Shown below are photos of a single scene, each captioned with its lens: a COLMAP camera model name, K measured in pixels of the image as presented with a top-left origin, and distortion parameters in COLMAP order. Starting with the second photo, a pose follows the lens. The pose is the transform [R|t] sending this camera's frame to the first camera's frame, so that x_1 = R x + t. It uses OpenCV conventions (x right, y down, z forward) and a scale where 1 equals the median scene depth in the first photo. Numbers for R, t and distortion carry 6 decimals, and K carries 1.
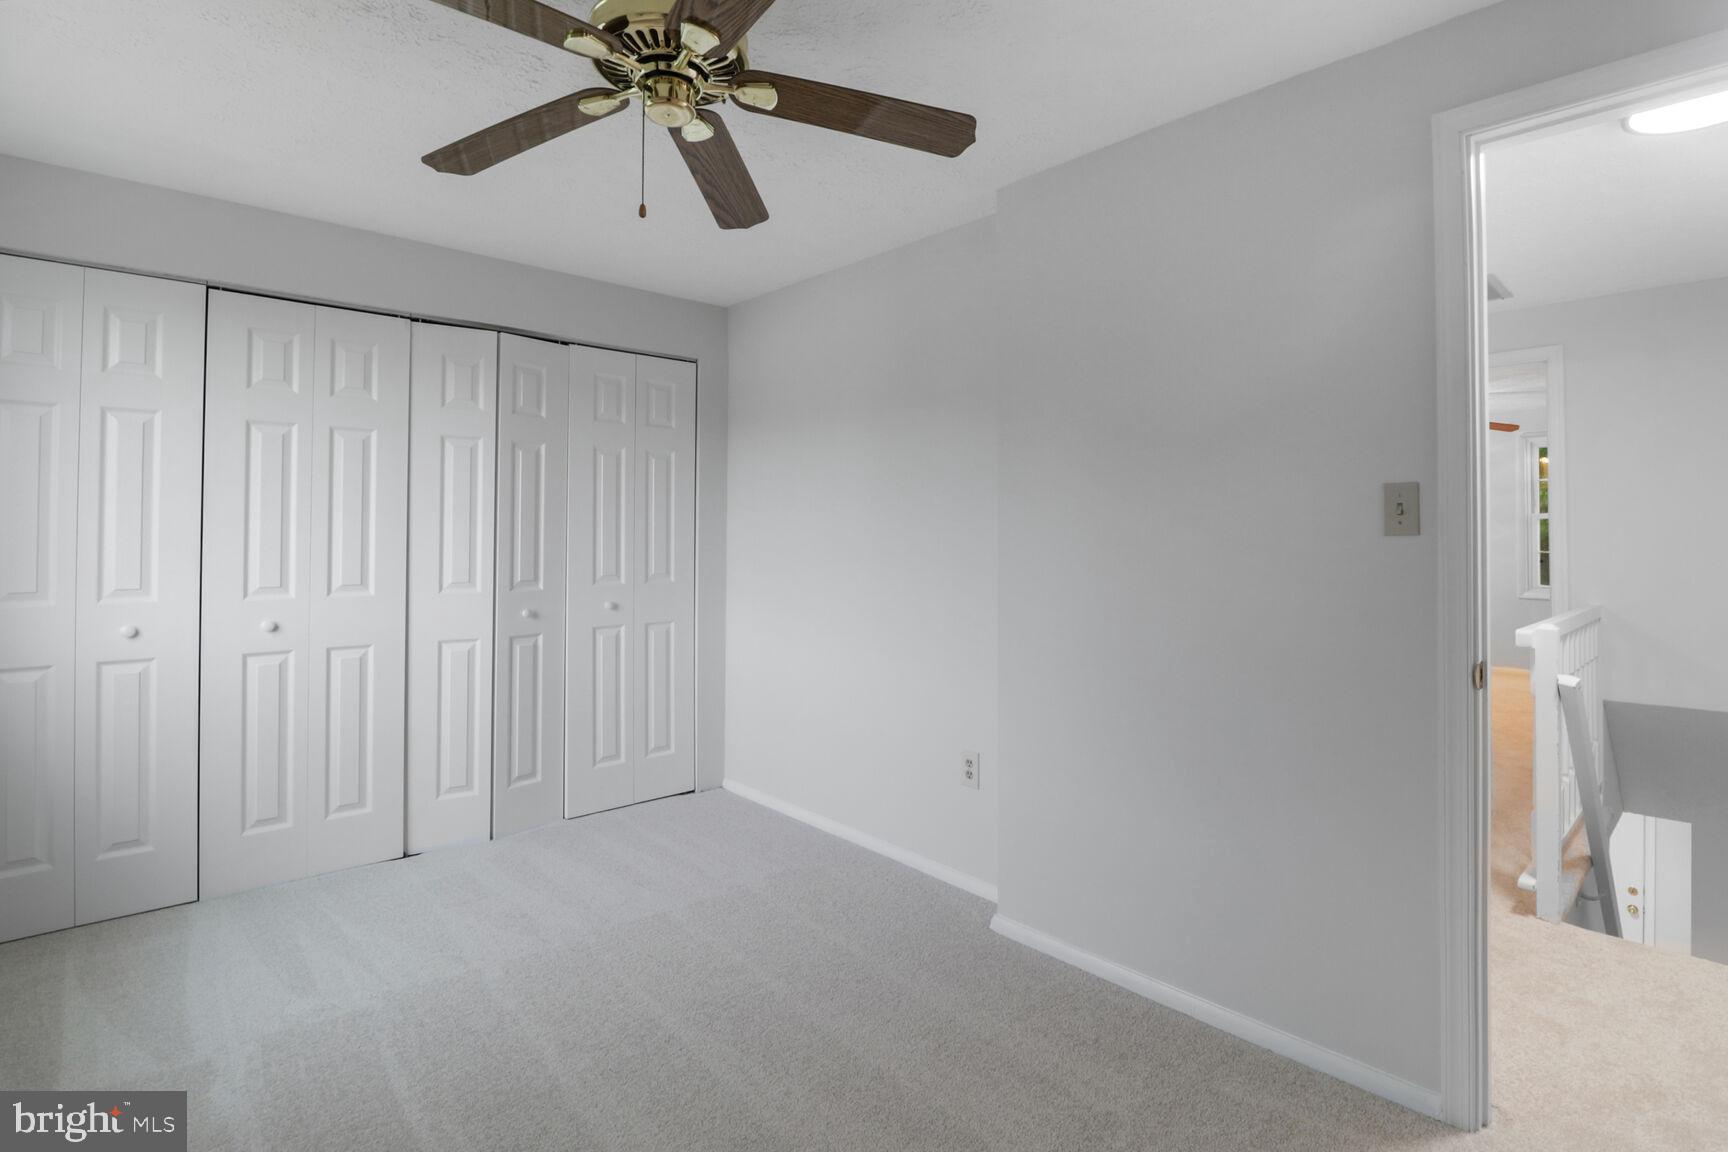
lens RADIAL K [[810.8, 0, 878.5], [0, 810.8, 544.8], [0, 0, 1]] dist [0.000865, -0.015368]
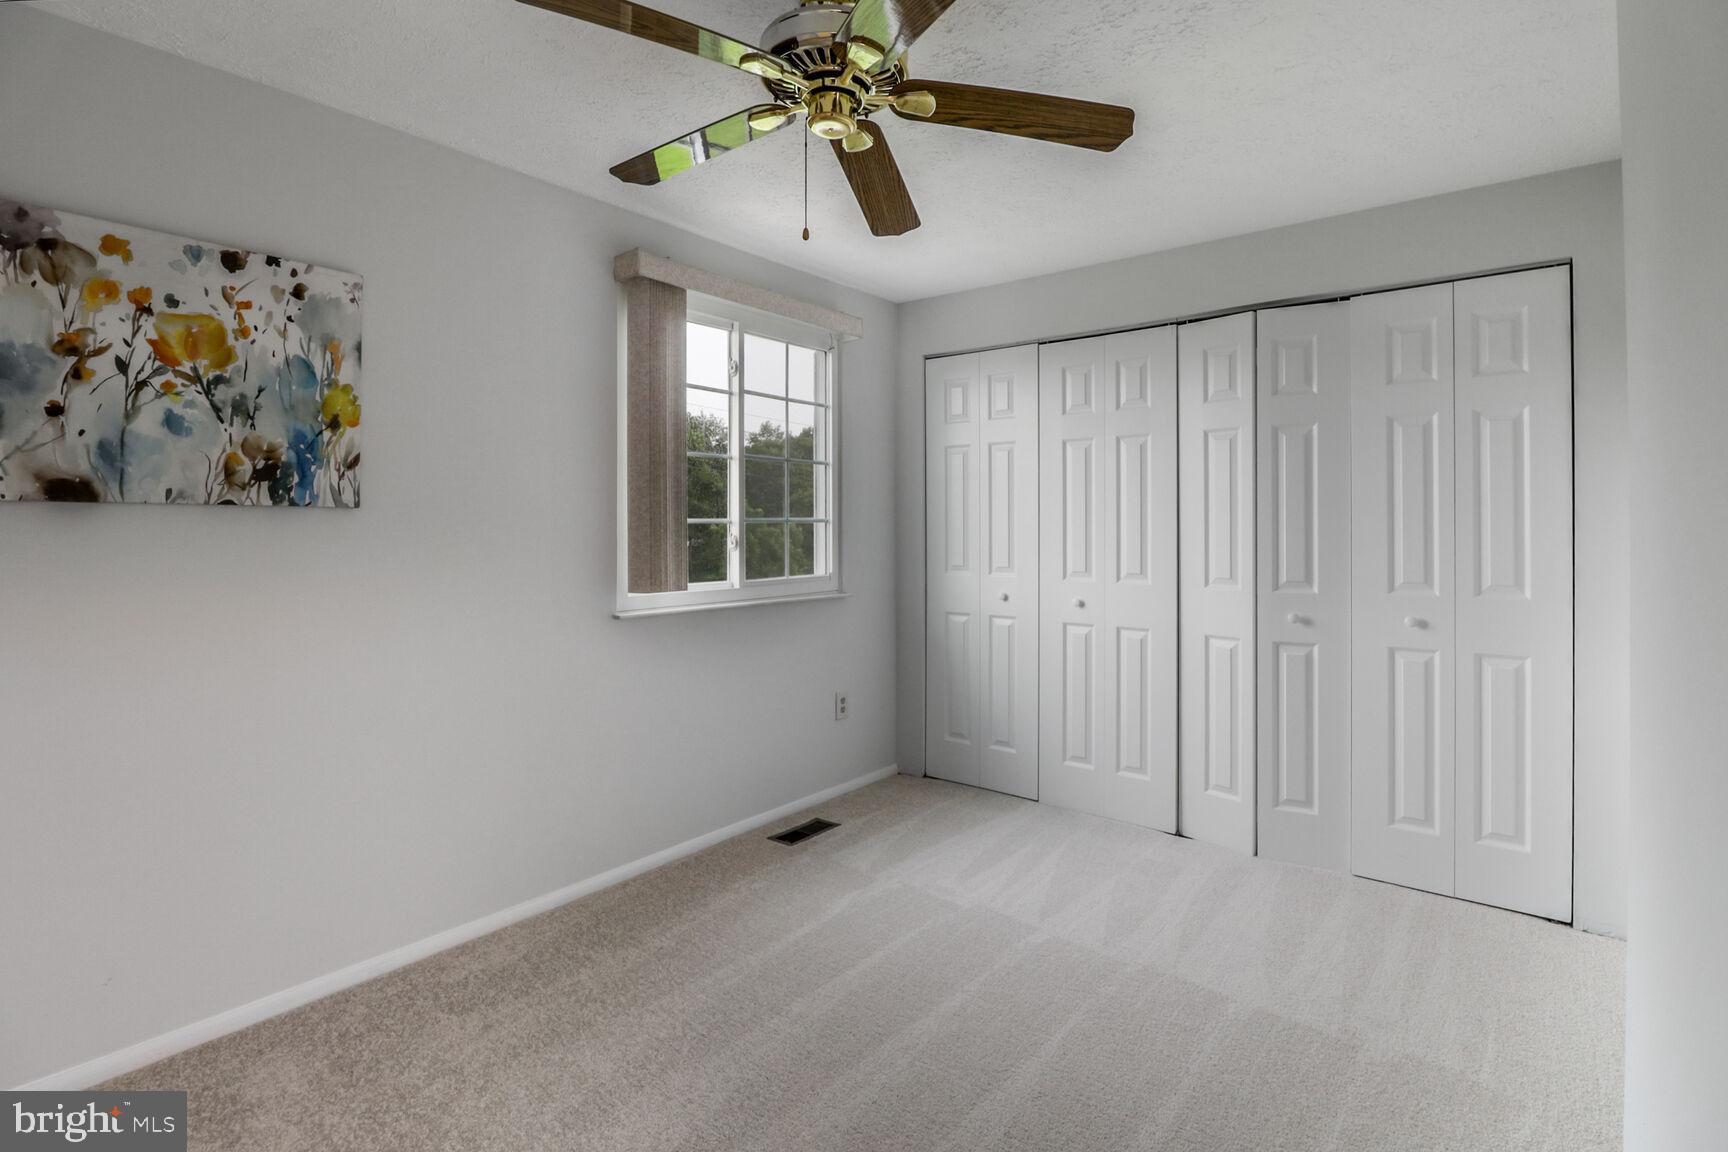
lens RADIAL K [[843.3, 0, 871.1], [0, 843.3, 537.6], [0, 0, 1]] dist [0.001717, -0.017179]
pose [[0.152605, 0.010977, -0.988226, 0.422135], [-0.011172, 0.999894, 0.009382, -0.007451], [0.988224, 0.009608, 0.152711, 0.421078]]
